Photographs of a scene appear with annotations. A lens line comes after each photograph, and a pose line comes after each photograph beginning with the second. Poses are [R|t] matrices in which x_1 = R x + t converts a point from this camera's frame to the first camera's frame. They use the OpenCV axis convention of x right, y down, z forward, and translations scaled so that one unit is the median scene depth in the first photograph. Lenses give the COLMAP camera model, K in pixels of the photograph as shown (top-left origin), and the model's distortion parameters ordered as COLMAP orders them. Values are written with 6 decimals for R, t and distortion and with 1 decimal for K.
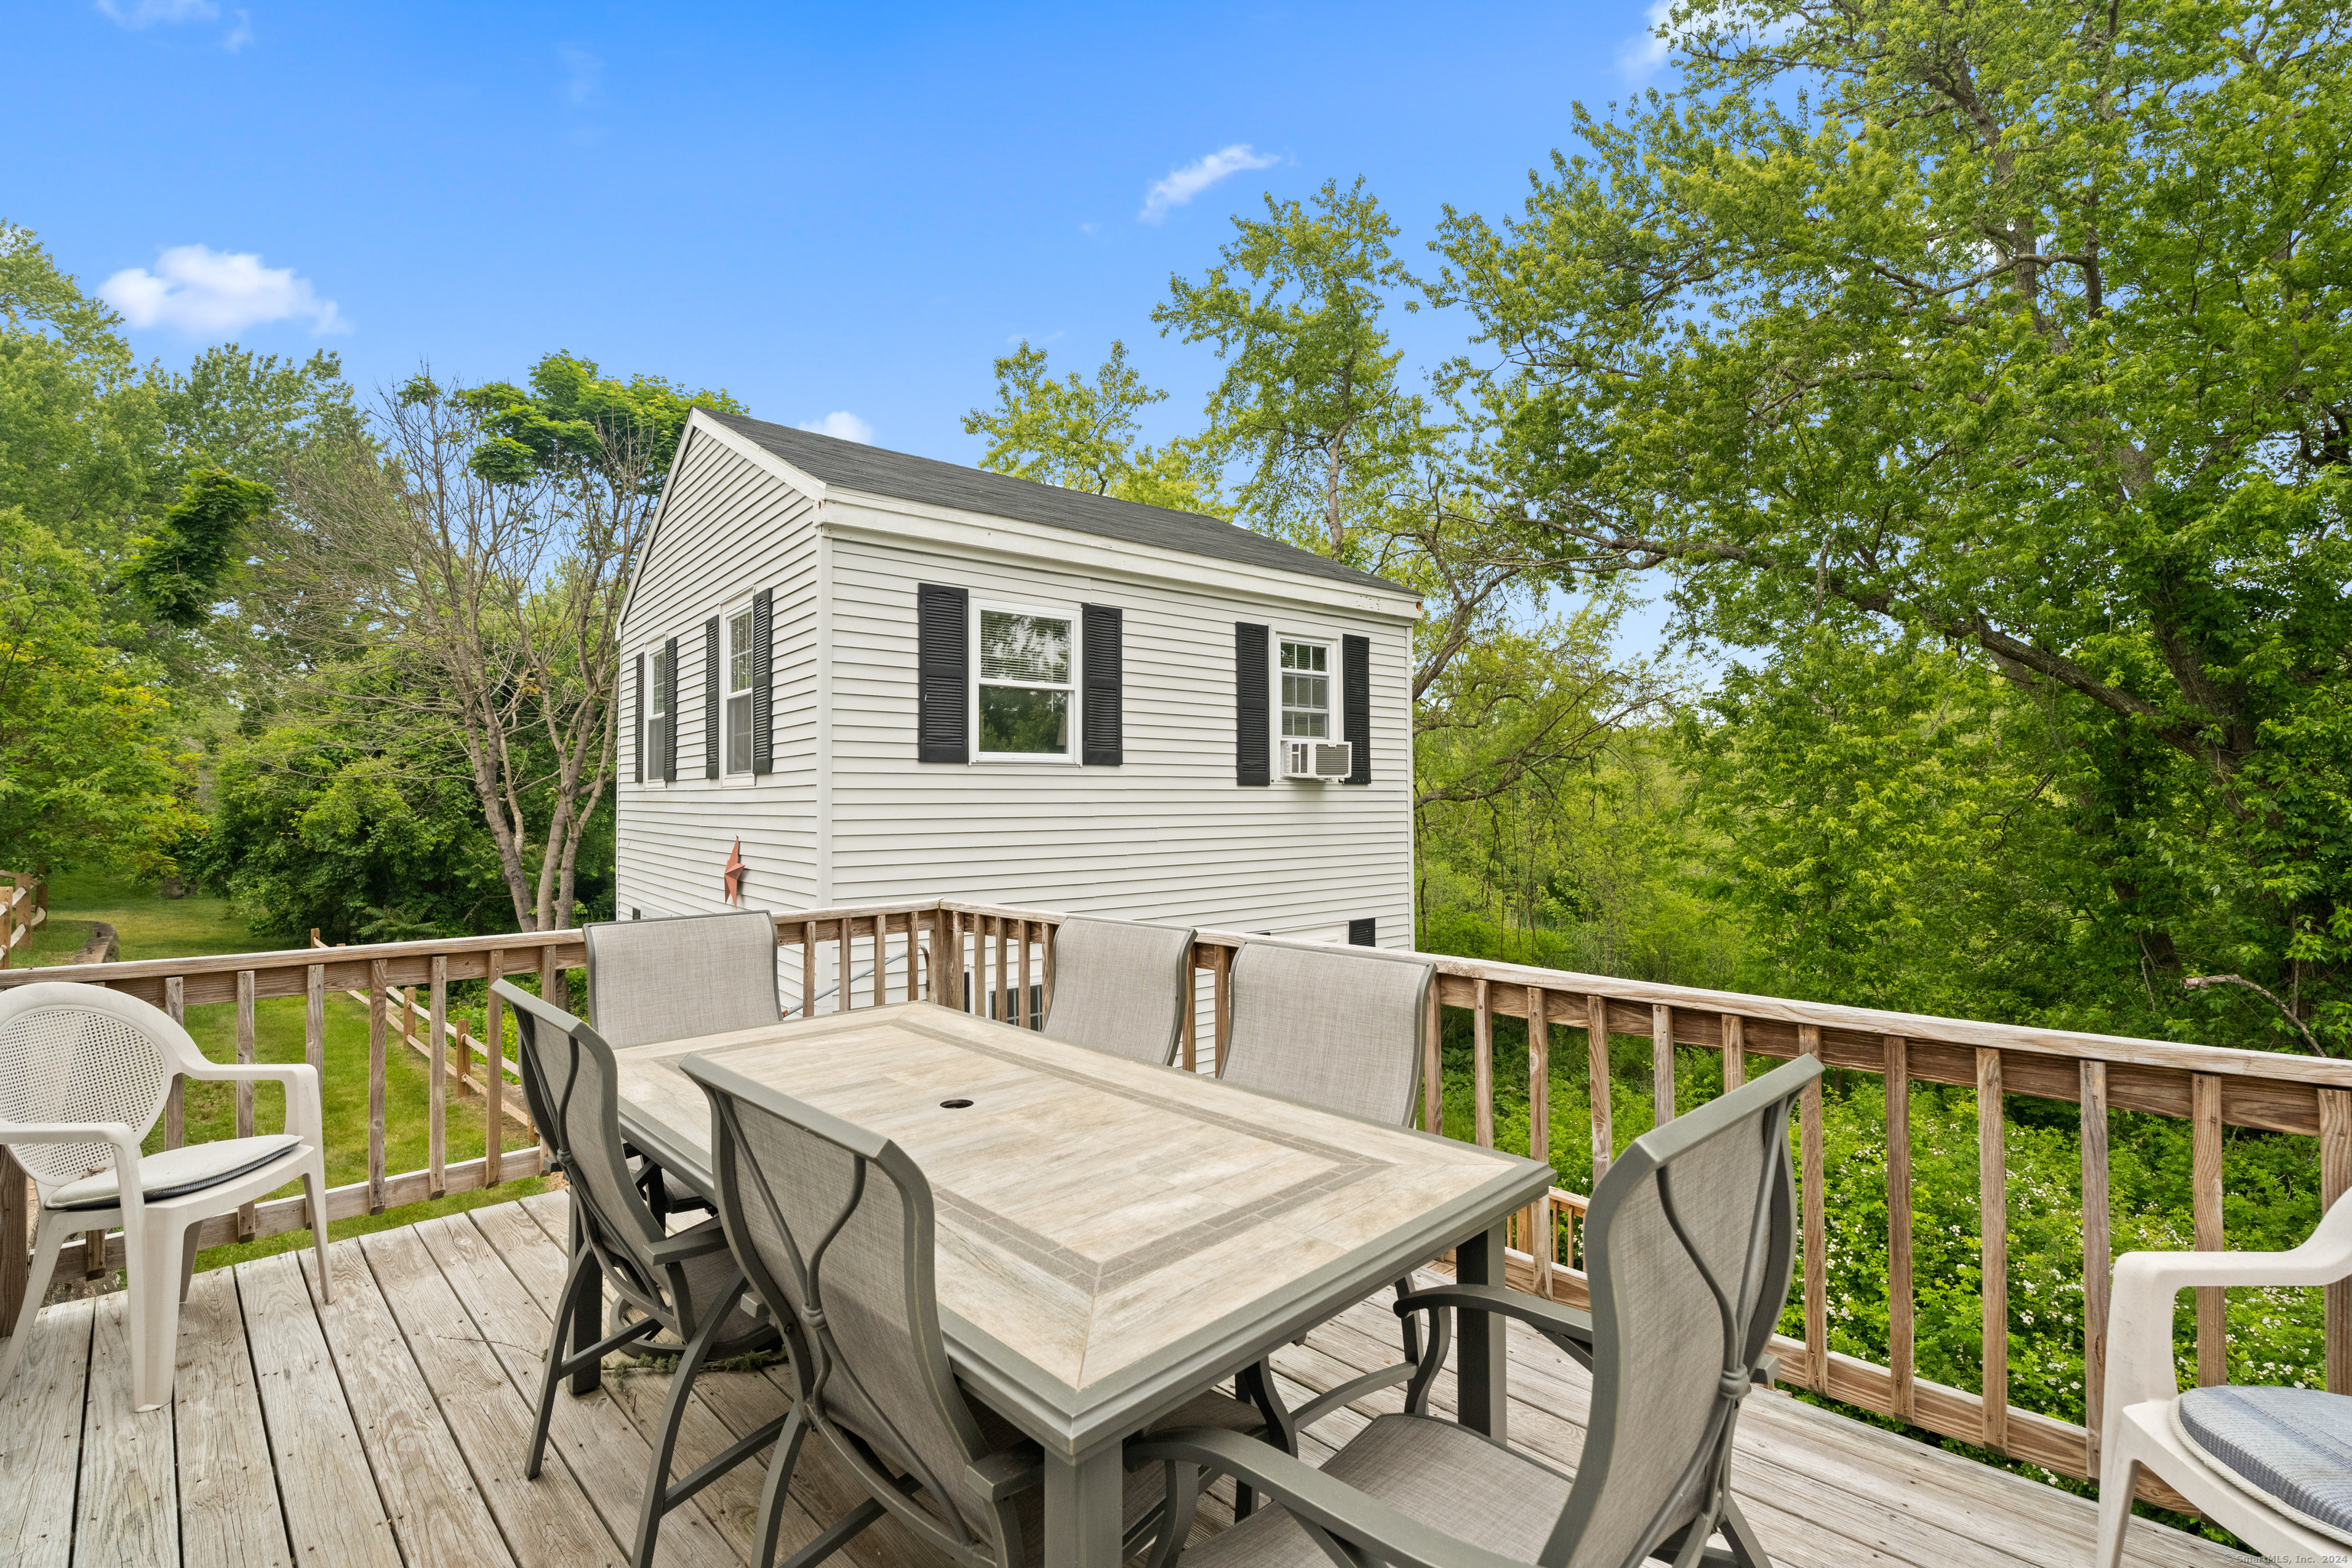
lens RADIAL K [[1038.3, 0, 1178.1], [0, 1038.3, 783.1], [0, 0, 1]] dist [-0.000428, 0.000176]
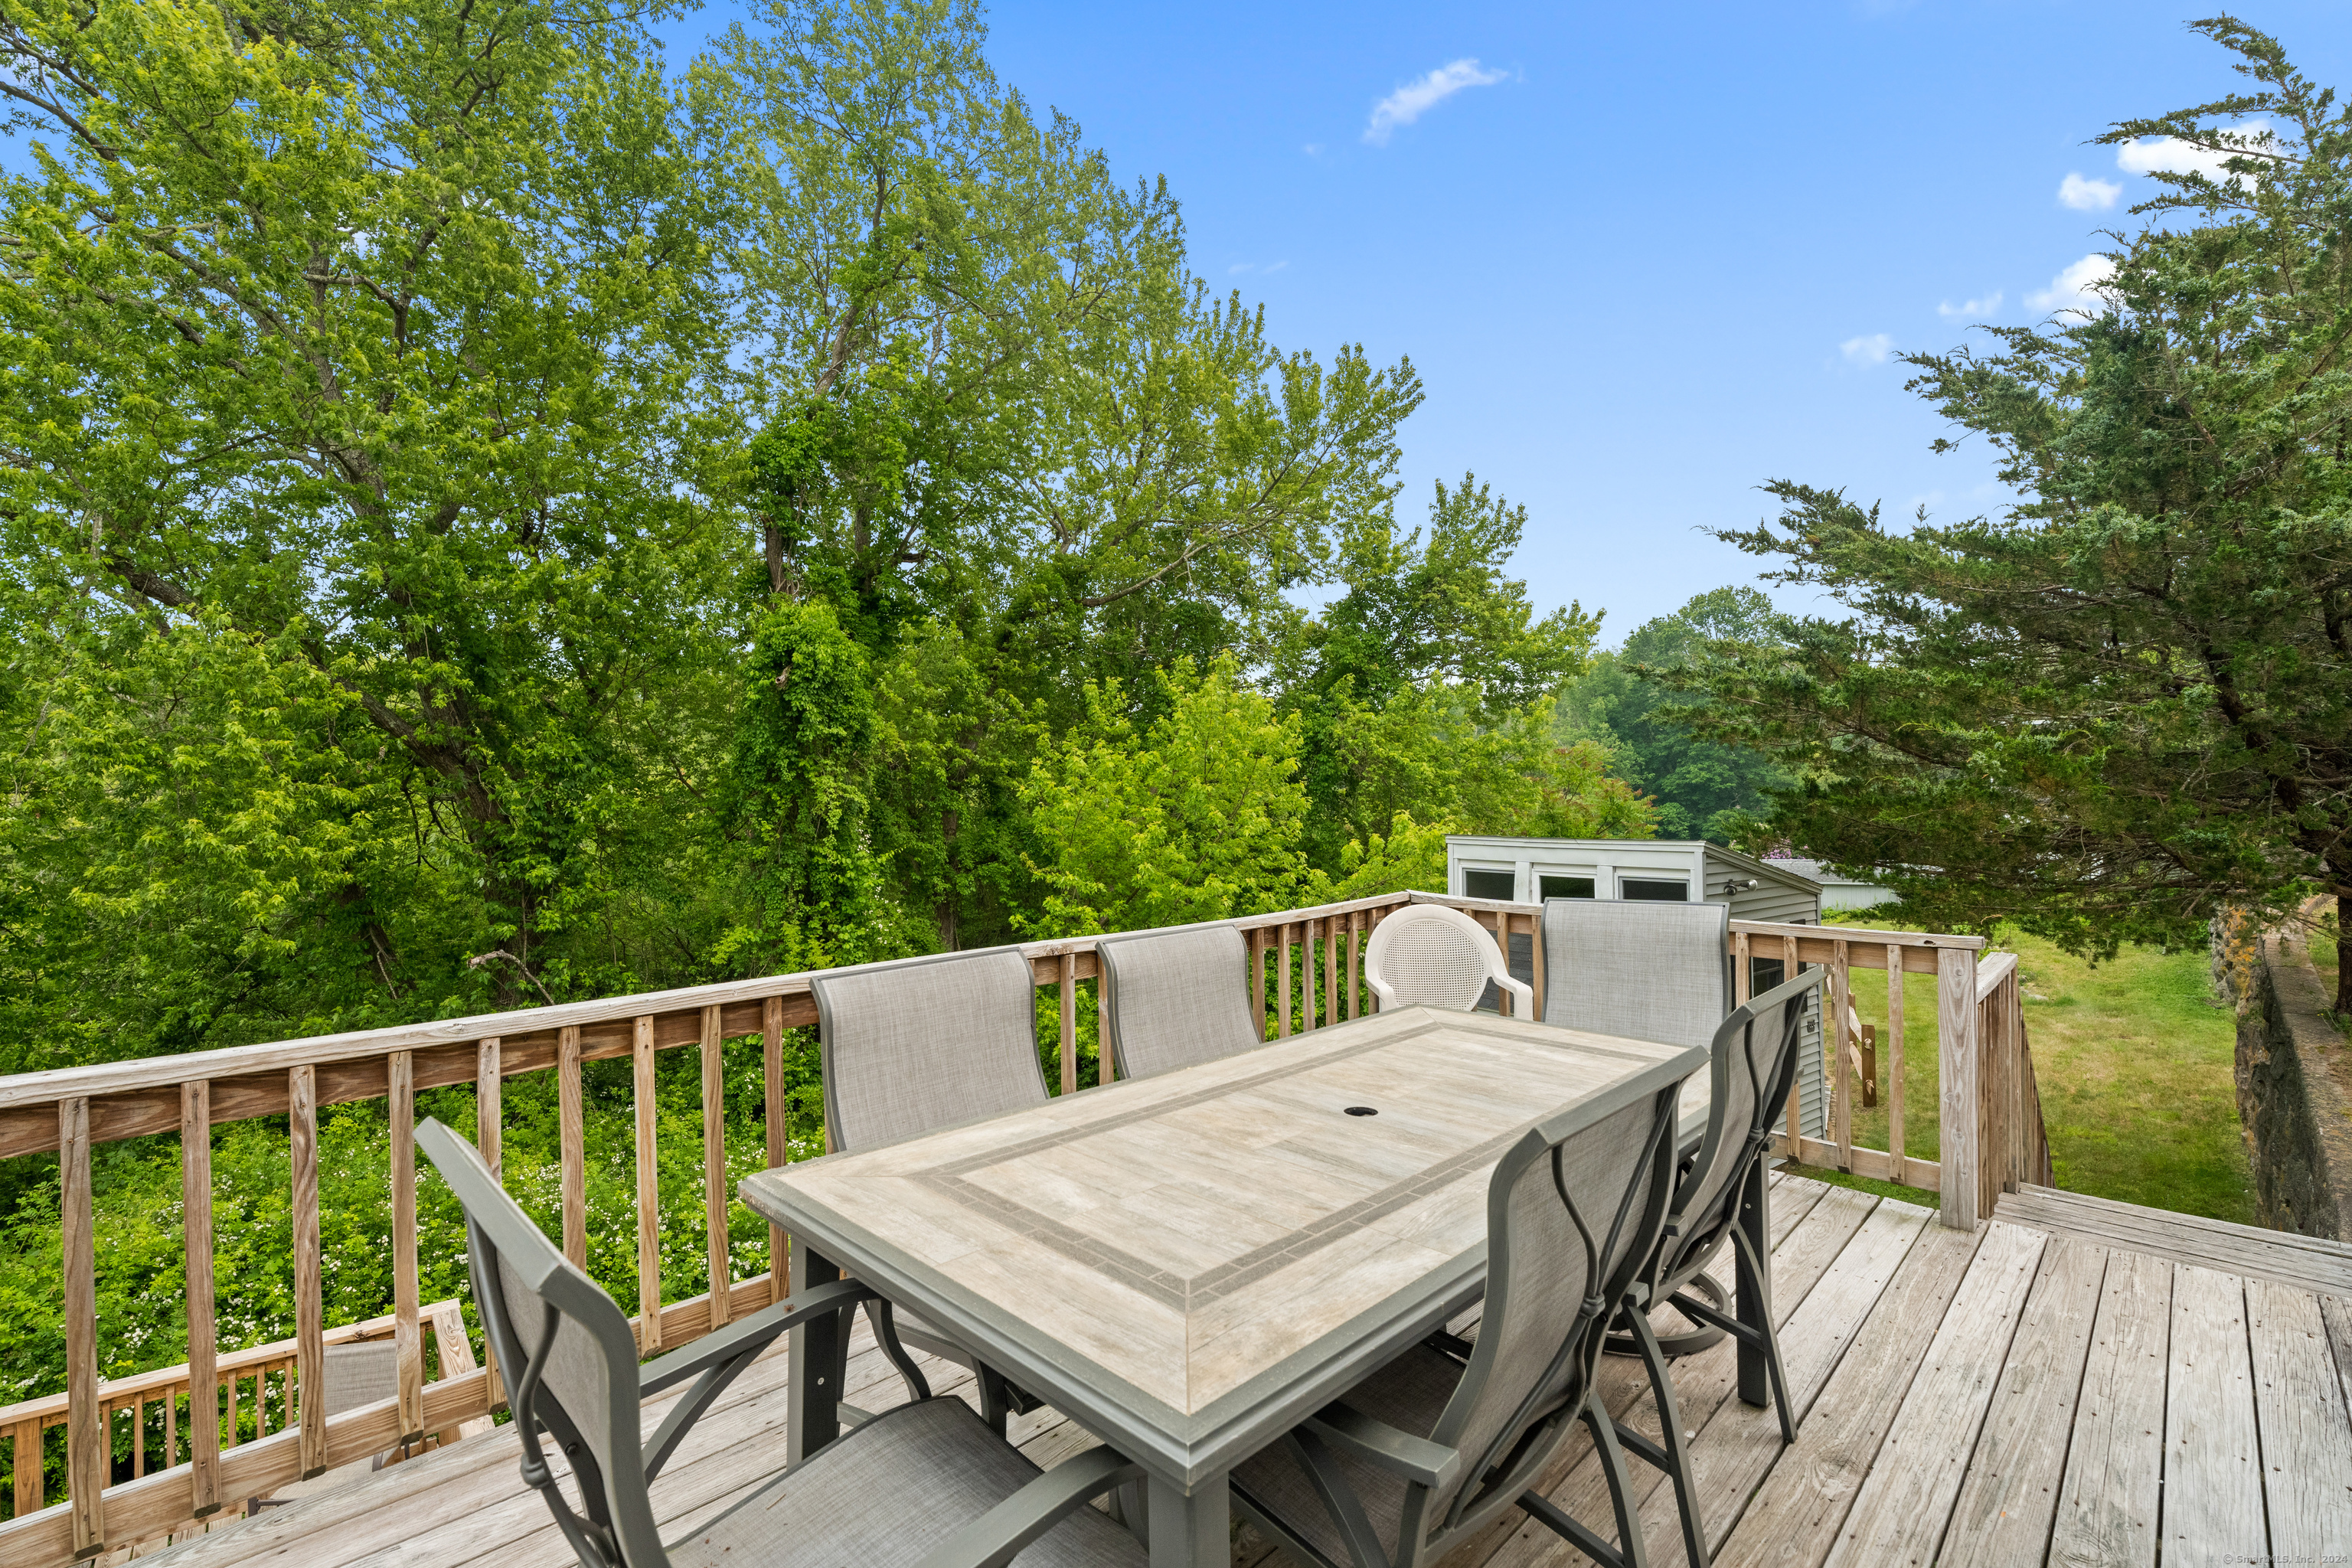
lens RADIAL K [[1038.3, 0, 1180.3], [0, 1038.3, 788.4], [0, 0, 1]] dist [-0.000428, 0.000176]
pose [[-0.000858, 0.010929, 0.999940, -0.410682], [-0.005893, 0.999923, -0.010934, 0.005548], [-0.999982, -0.005902, -0.000793, 0.402874]]
